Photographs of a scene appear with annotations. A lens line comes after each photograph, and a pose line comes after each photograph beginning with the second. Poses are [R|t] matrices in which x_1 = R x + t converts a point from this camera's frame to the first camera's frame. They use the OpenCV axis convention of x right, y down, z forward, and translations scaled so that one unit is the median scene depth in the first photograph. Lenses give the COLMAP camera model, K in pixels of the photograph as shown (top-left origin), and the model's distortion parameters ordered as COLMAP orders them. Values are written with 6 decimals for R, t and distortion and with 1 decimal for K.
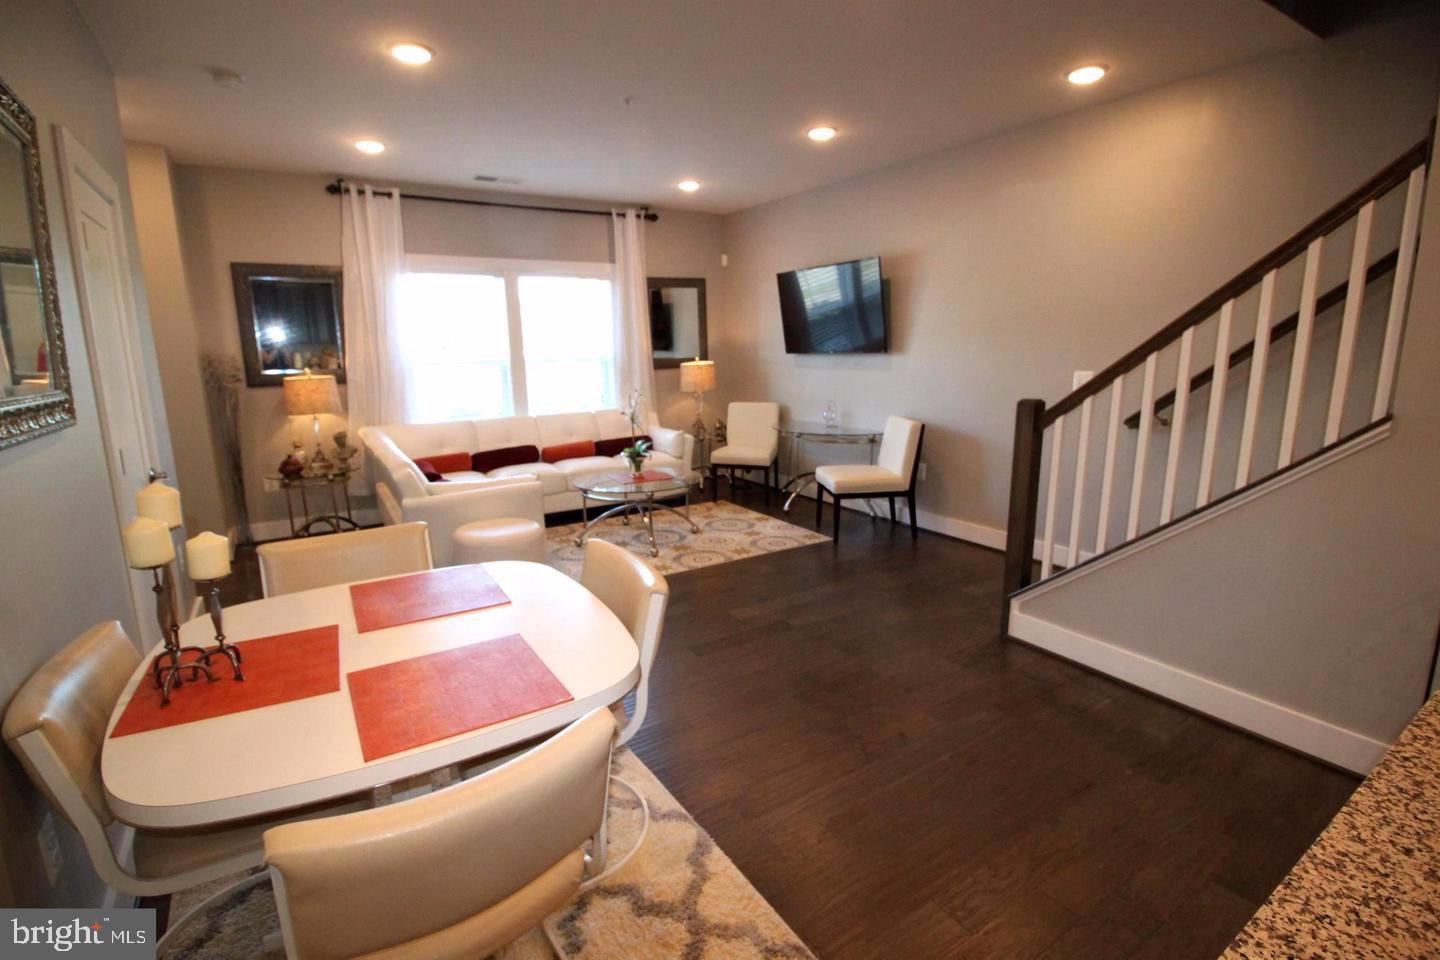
lens RADIAL K [[670.3, 0, 718.7], [0, 670.3, 476.0], [0, 0, 1]] dist [-0.010958, -0.004733]
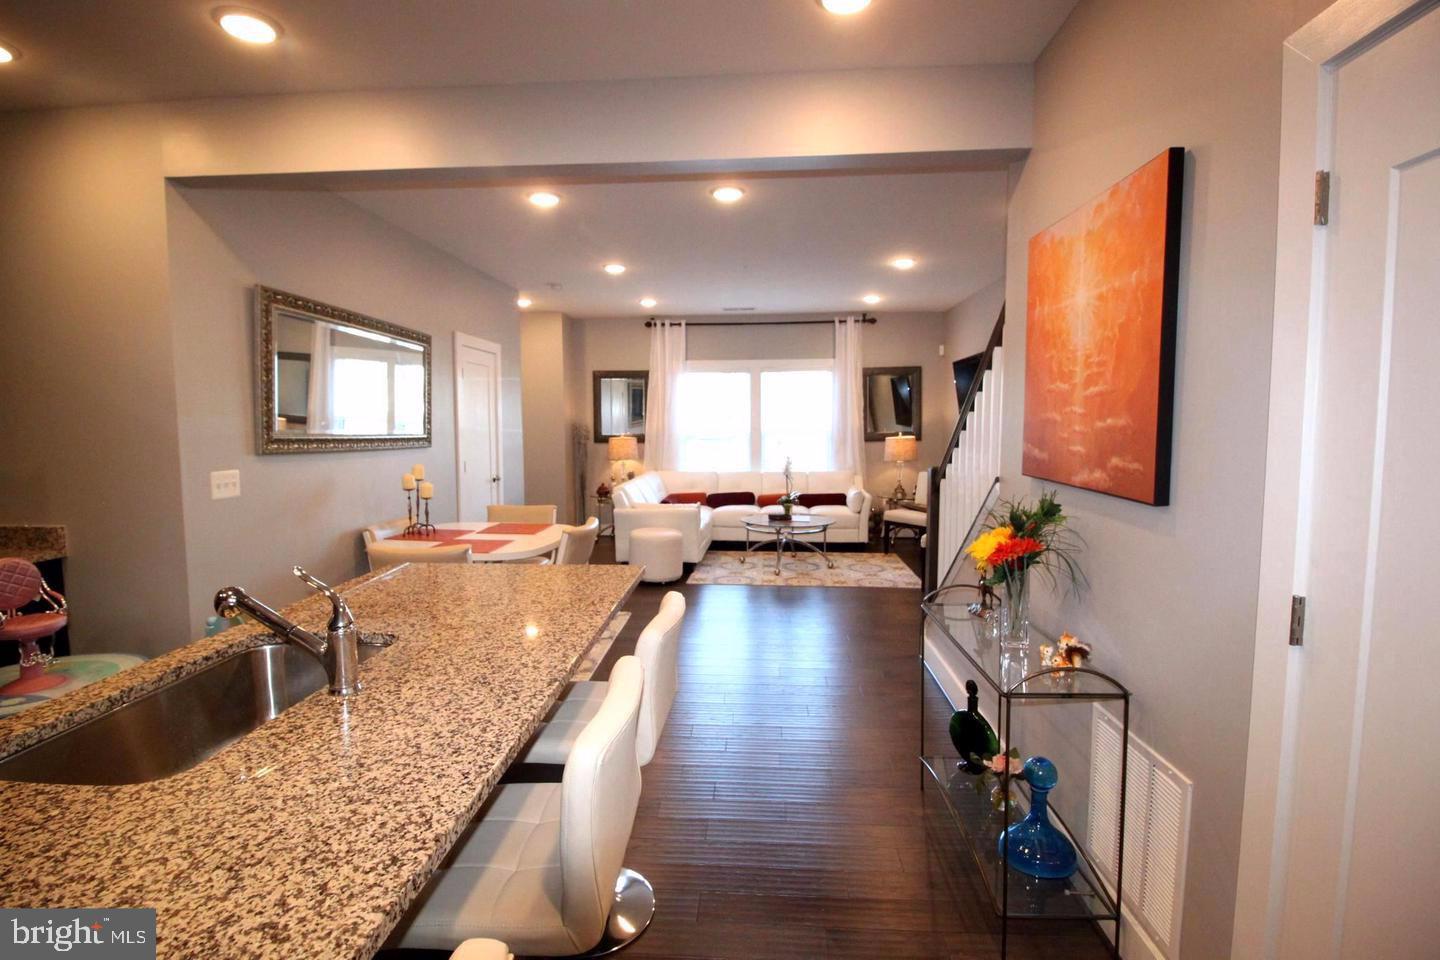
lens RADIAL K [[670.3, 0, 721.0], [0, 670.3, 475.8], [0, 0, 1]] dist [-0.010958, -0.004733]
pose [[0.805225, 0.059307, -0.589996, 0.472894], [-0.124428, 0.989733, -0.070330, 0.024599], [0.579767, 0.130044, 0.804337, -0.142525]]
